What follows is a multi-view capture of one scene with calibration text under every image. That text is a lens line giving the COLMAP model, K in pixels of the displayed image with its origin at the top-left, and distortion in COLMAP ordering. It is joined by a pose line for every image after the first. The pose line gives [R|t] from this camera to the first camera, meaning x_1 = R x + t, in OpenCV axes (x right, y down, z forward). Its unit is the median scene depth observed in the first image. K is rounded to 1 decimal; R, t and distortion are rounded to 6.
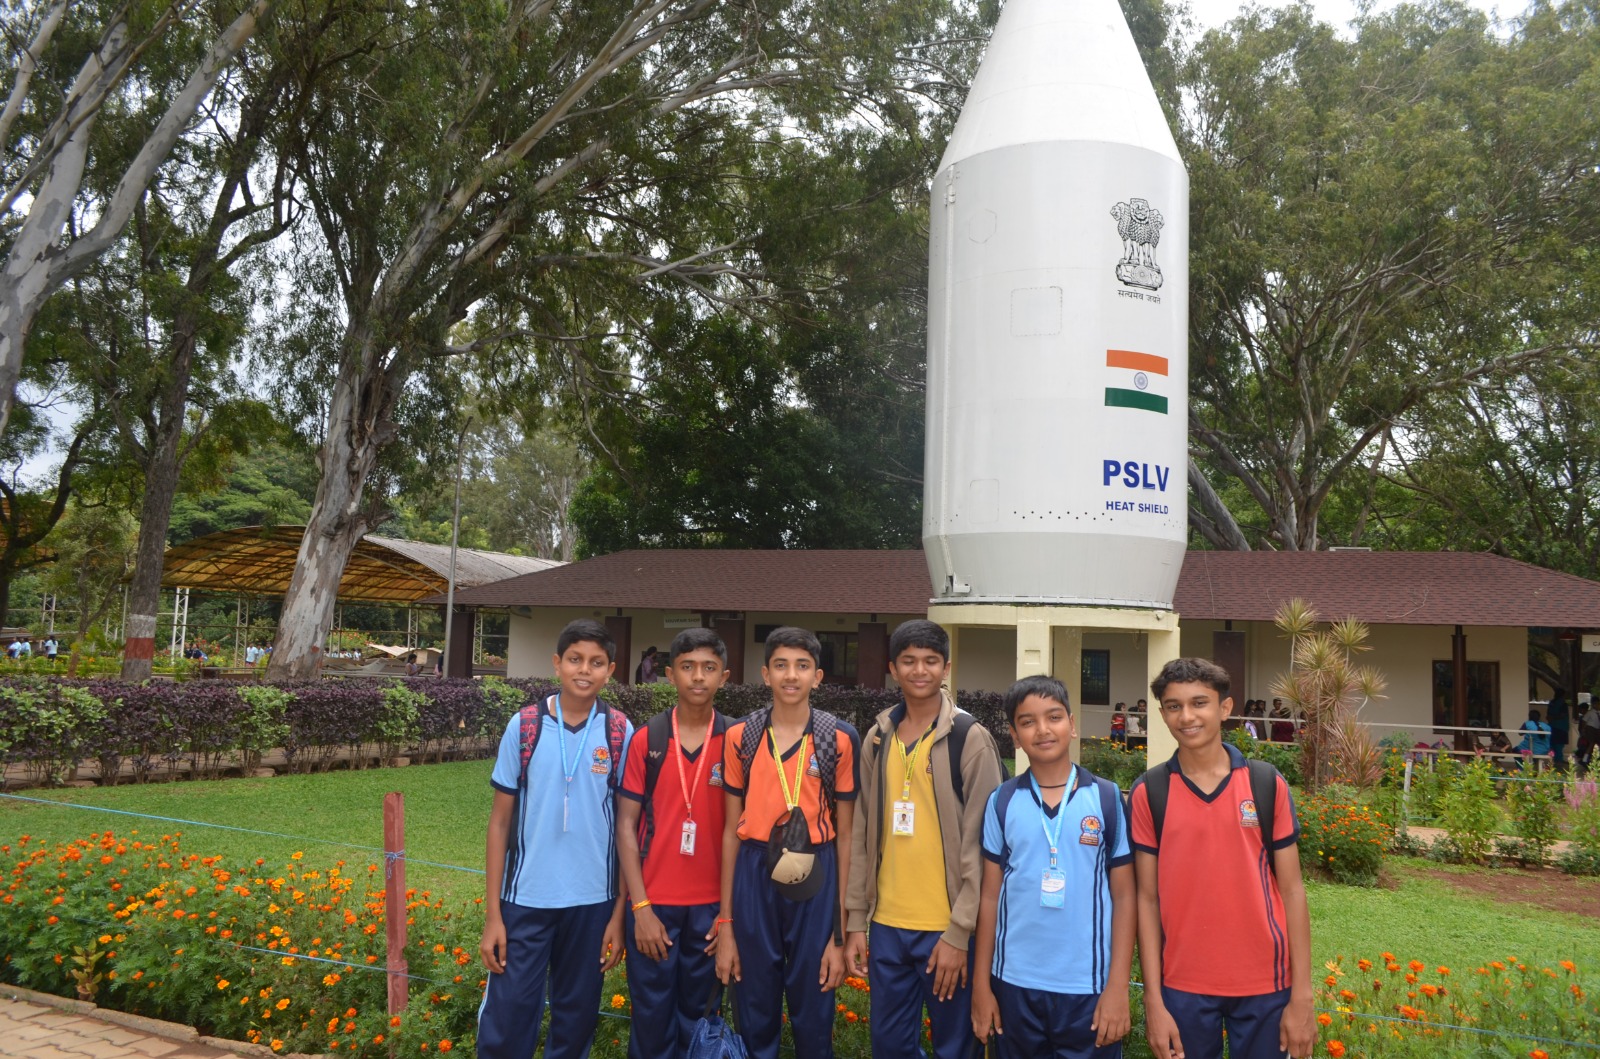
lens RADIAL K [[1242.6, 0, 800.0], [0, 1242.6, 529.5], [0, 0, 1]] dist [-0.008755, -0.001314]
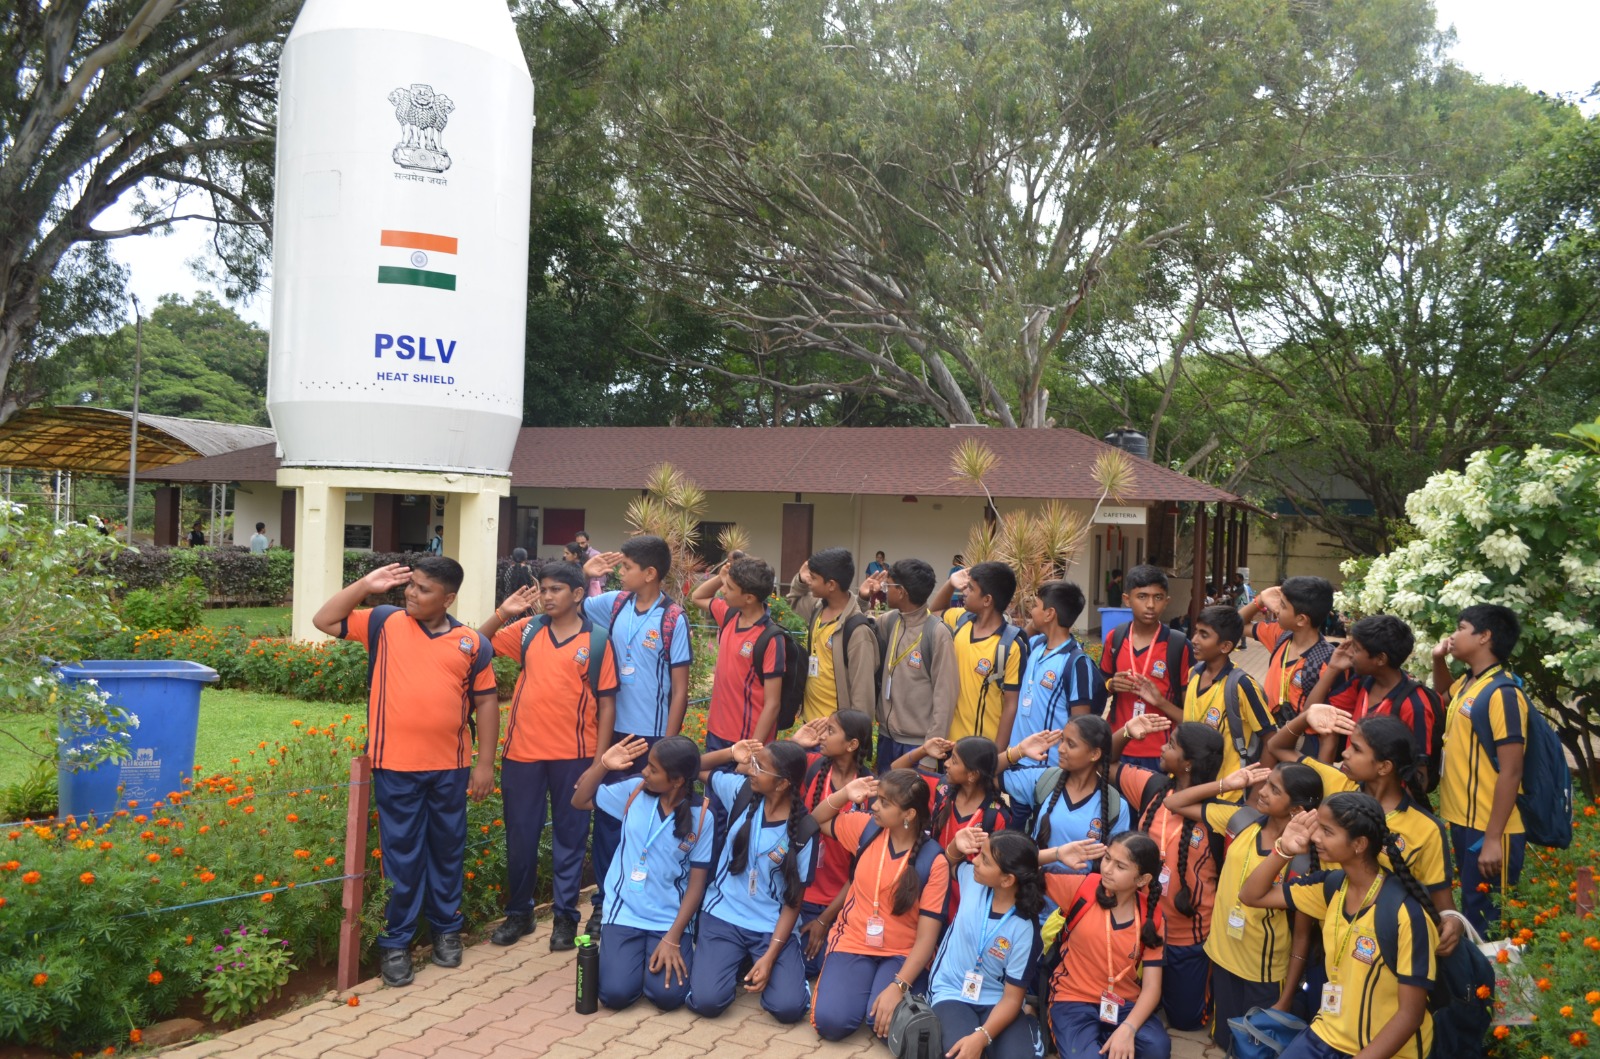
lens RADIAL K [[1242.6, 0, 800.0], [0, 1242.6, 529.5], [0, 0, 1]] dist [-0.008755, -0.001314]
pose [[0.999488, 0.003002, -0.031868, 0.634800], [-0.000104, 0.995891, 0.090562, 0.015378], [0.032009, -0.090512, 0.995381, -0.075646]]
